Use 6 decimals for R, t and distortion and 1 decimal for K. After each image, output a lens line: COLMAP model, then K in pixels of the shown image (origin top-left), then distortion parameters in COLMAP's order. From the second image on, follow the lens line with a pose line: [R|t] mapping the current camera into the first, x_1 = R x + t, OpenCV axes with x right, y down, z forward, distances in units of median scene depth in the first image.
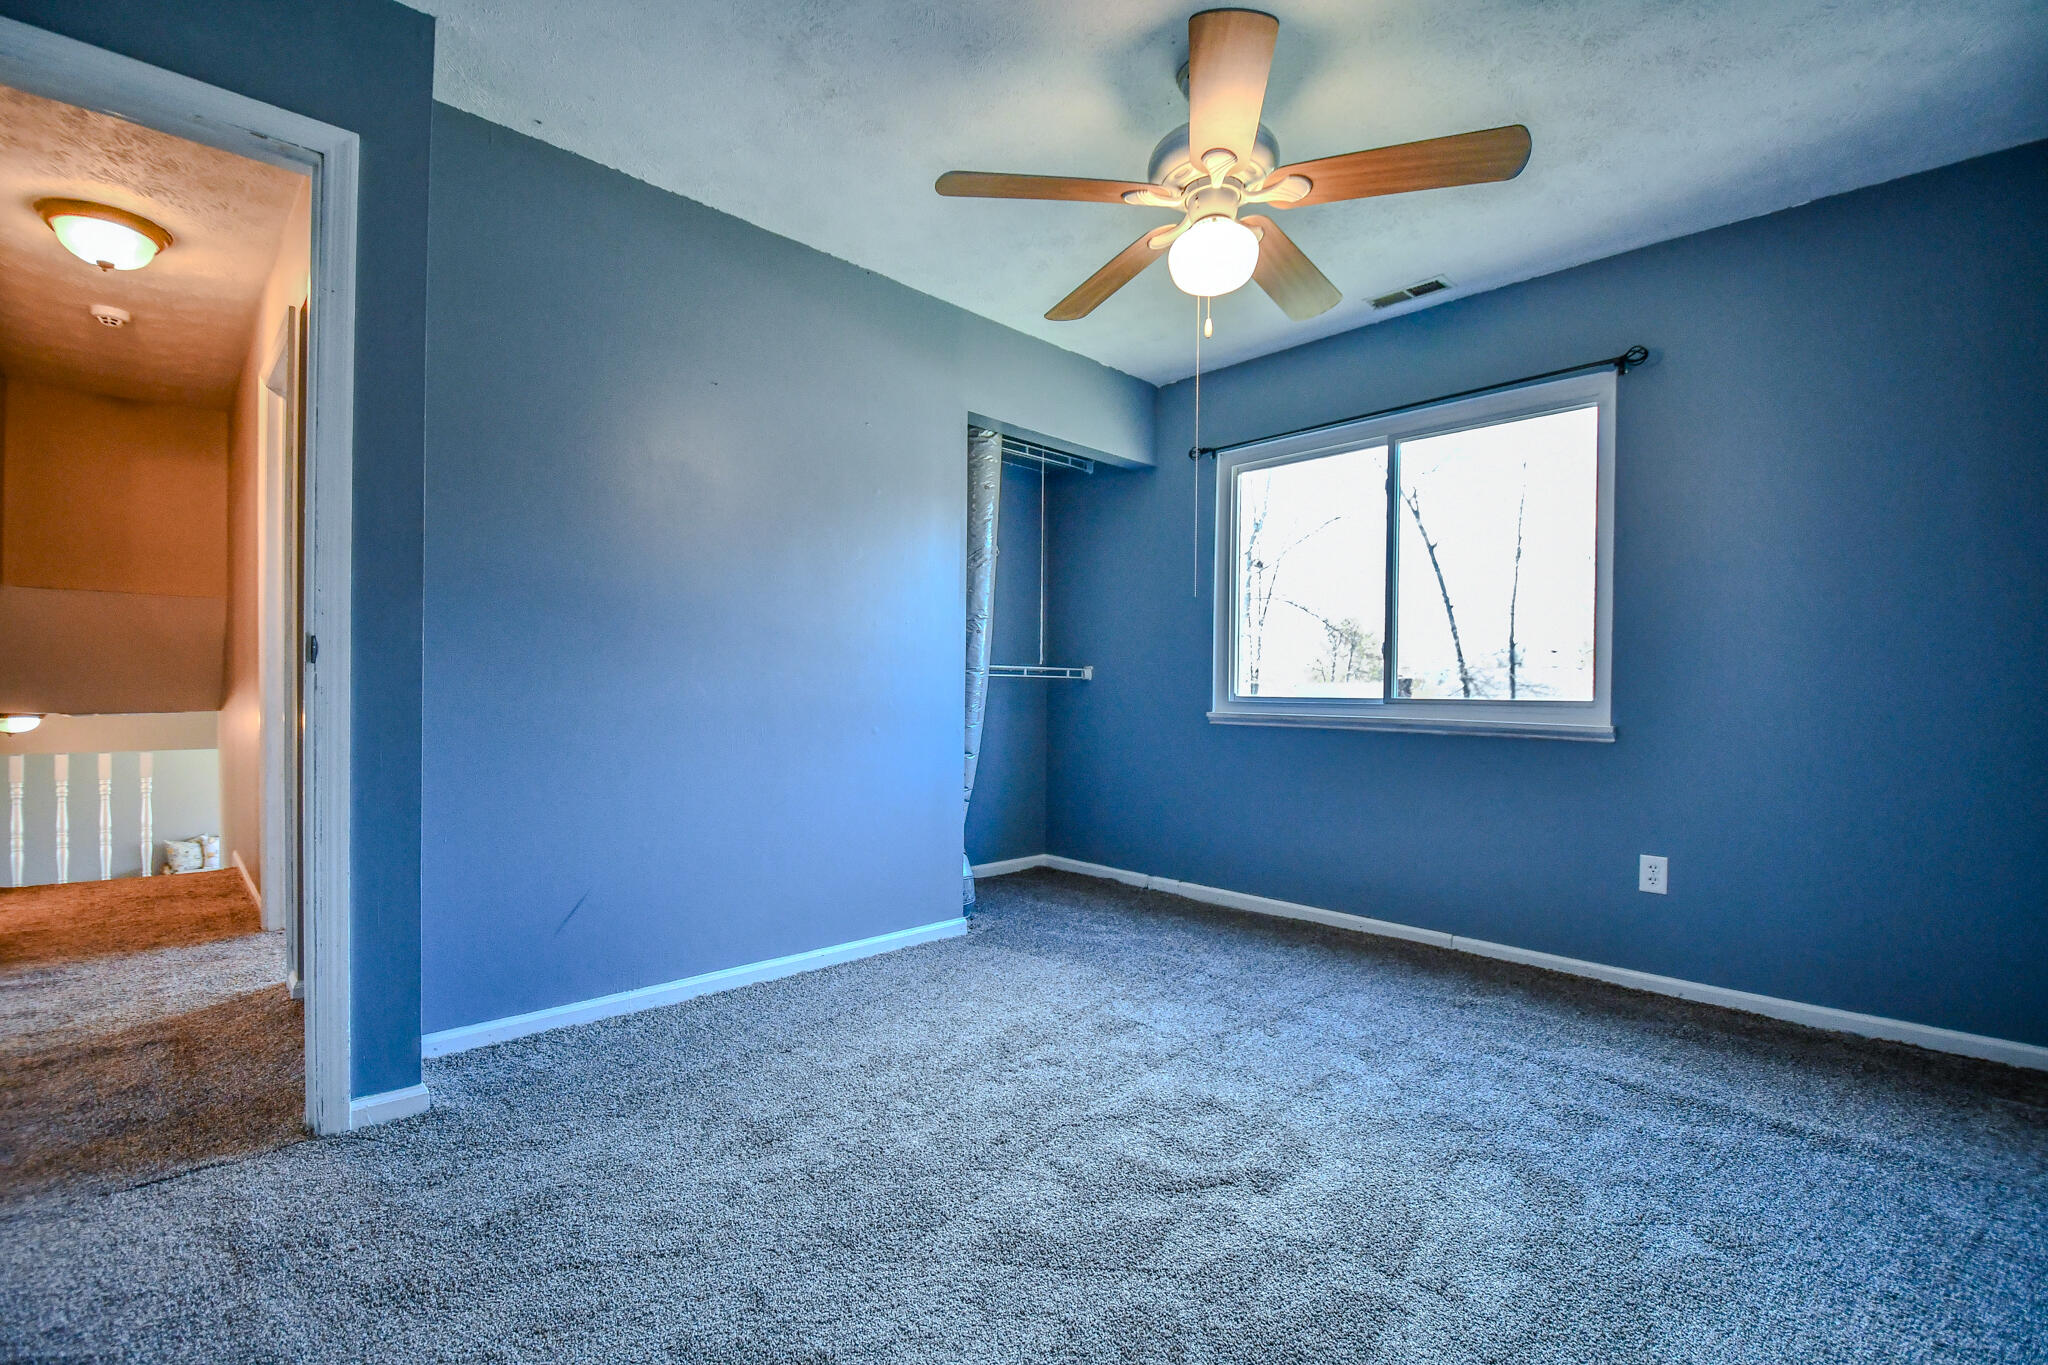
lens RADIAL K [[870.2, 0, 1011.8], [0, 870.2, 688.2], [0, 0, 1]] dist [0.000510, -0.013599]
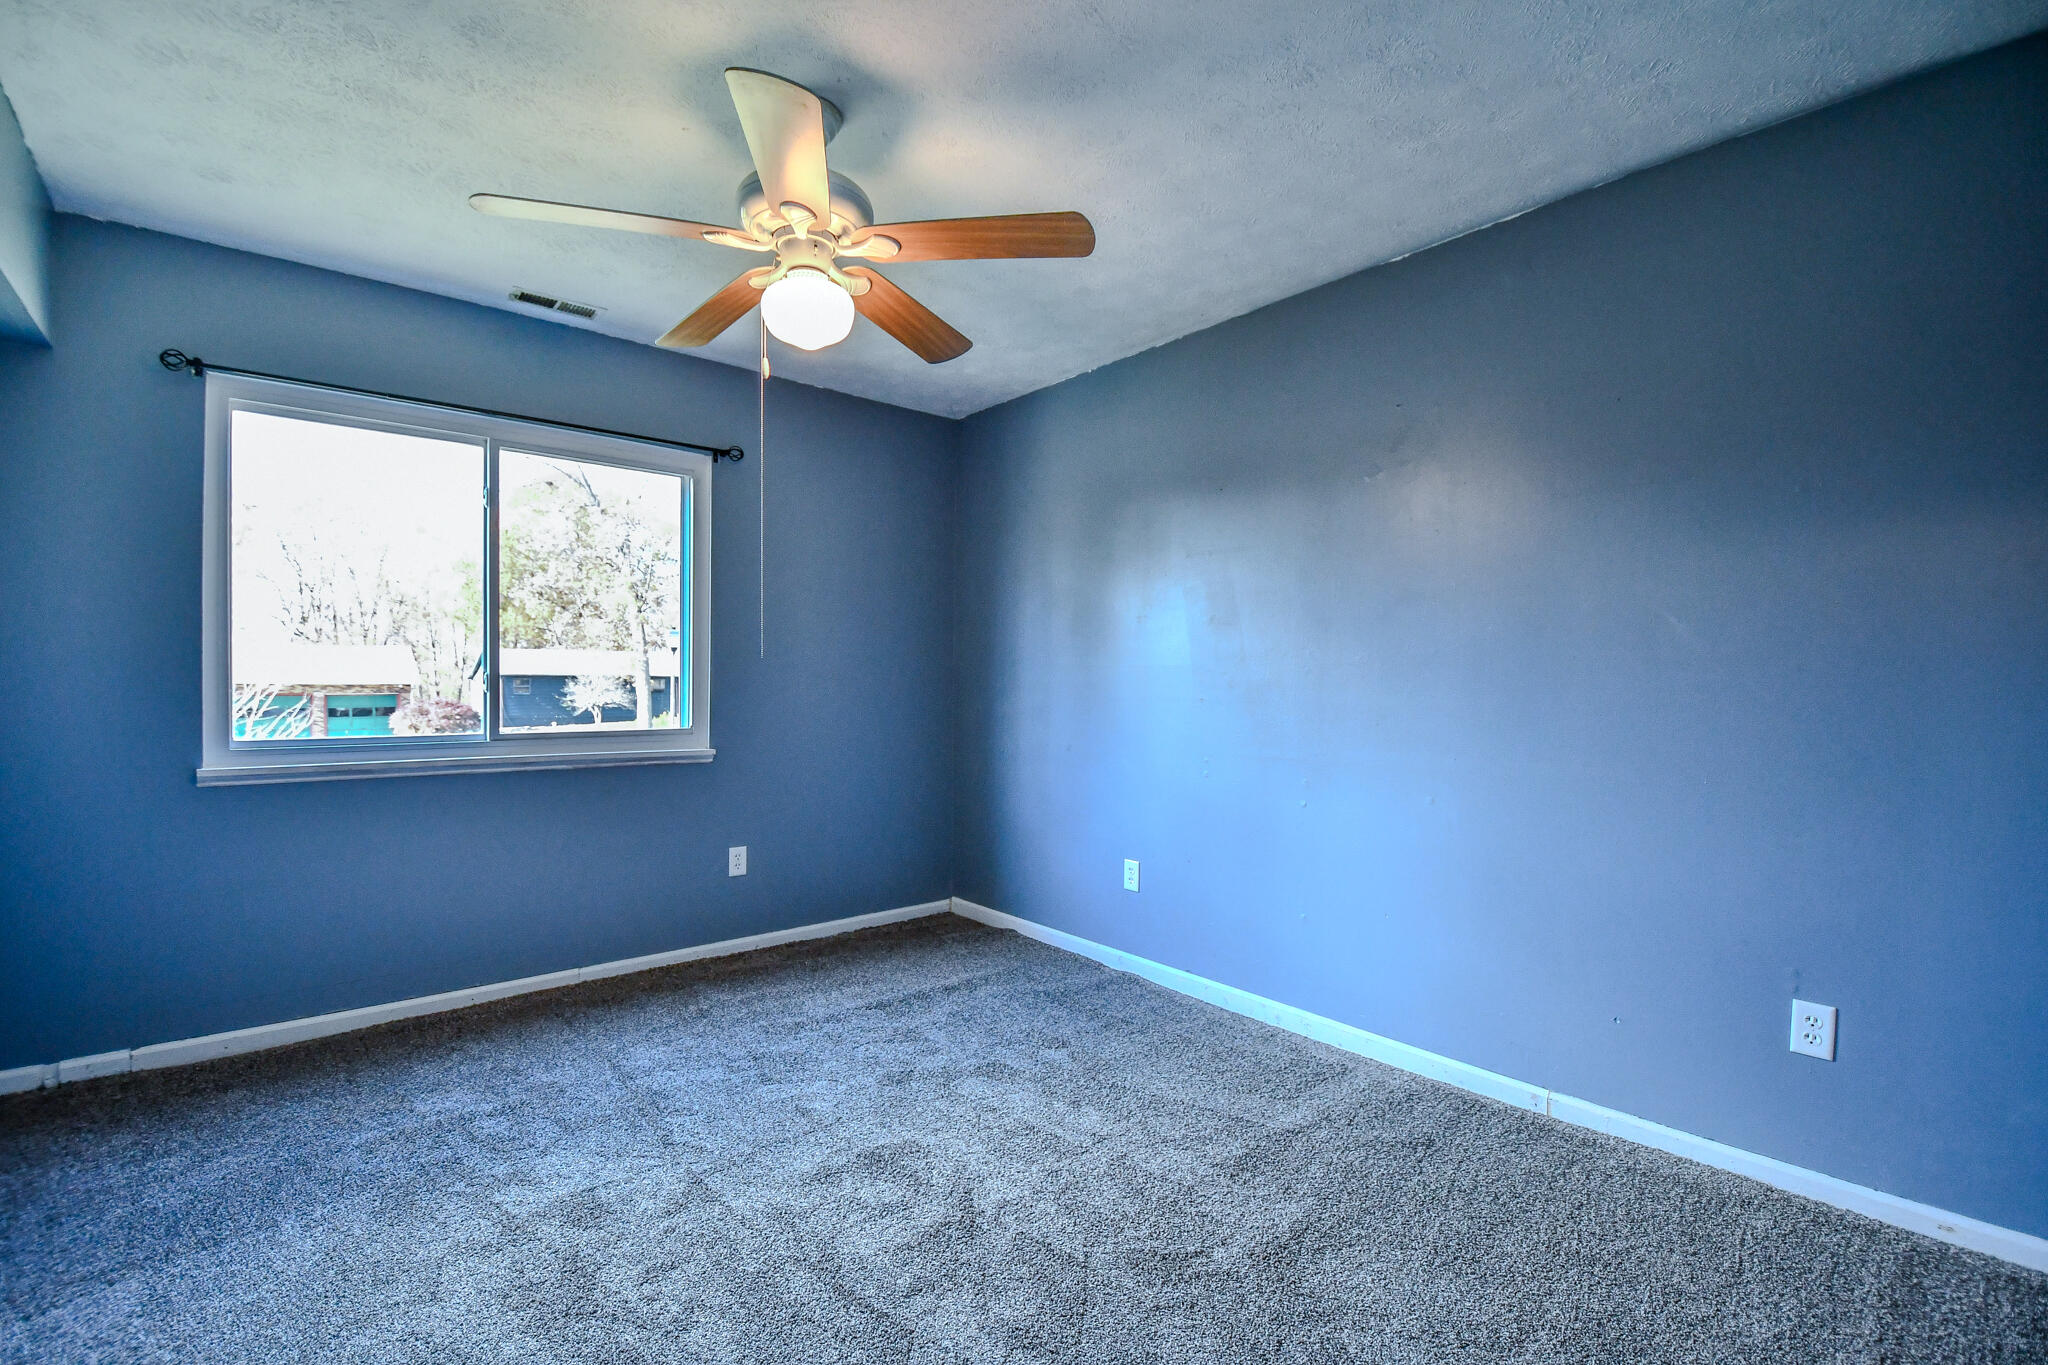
lens RADIAL K [[870.2, 0, 1011.8], [0, 870.2, 688.2], [0, 0, 1]] dist [0.000510, -0.013599]
pose [[0.085062, -0.018833, 0.996198, -0.500502], [-0.007134, 0.999784, 0.019510, -0.069439], [-0.996350, -0.008767, 0.084909, 0.481011]]
